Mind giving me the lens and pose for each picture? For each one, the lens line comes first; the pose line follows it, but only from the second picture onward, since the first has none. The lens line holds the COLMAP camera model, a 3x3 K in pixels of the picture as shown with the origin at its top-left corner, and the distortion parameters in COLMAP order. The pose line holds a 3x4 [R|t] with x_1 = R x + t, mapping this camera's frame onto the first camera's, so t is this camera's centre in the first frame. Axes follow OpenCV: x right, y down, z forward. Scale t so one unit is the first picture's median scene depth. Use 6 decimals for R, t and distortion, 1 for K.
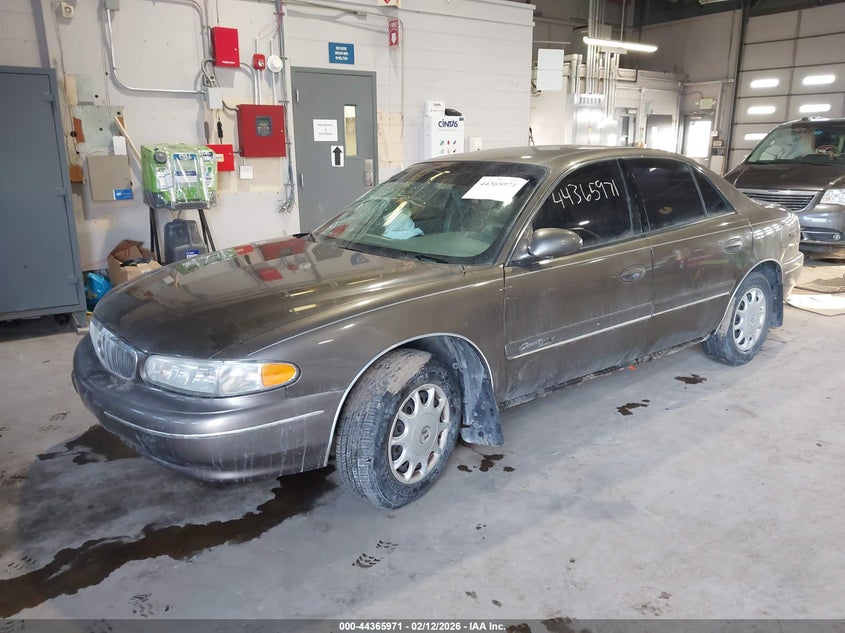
lens RADIAL K [[657.7, 0, 419.3], [0, 657.7, 321.1], [0, 0, 1]] dist [-0.005327, -0.016481]
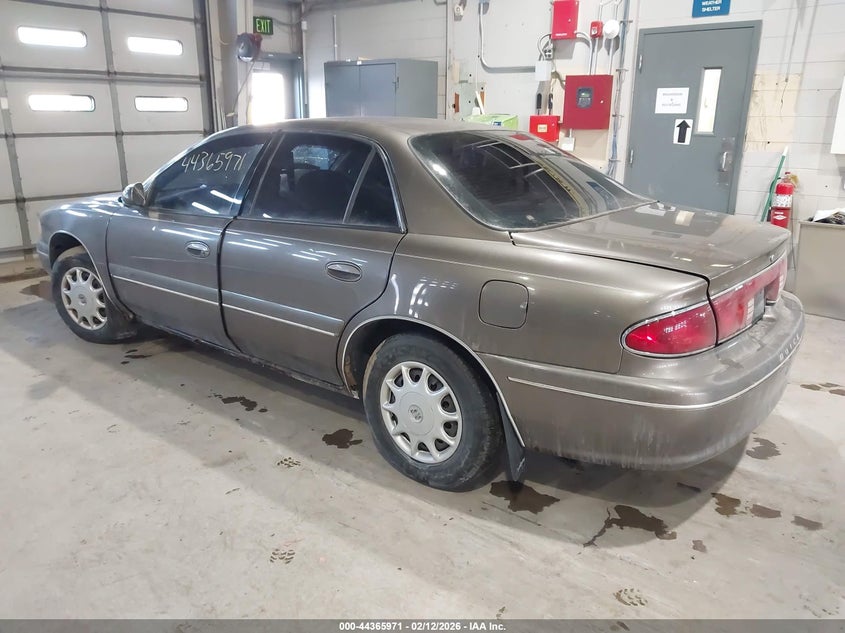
lens RADIAL K [[657.7, 0, 422.1], [0, 657.7, 318.6], [0, 0, 1]] dist [-0.005327, -0.016481]
pose [[0.240509, 0.292418, -0.925552, 0.697563], [-0.261508, 0.937804, 0.228335, -0.148384], [0.934756, 0.187123, 0.302020, 0.542937]]
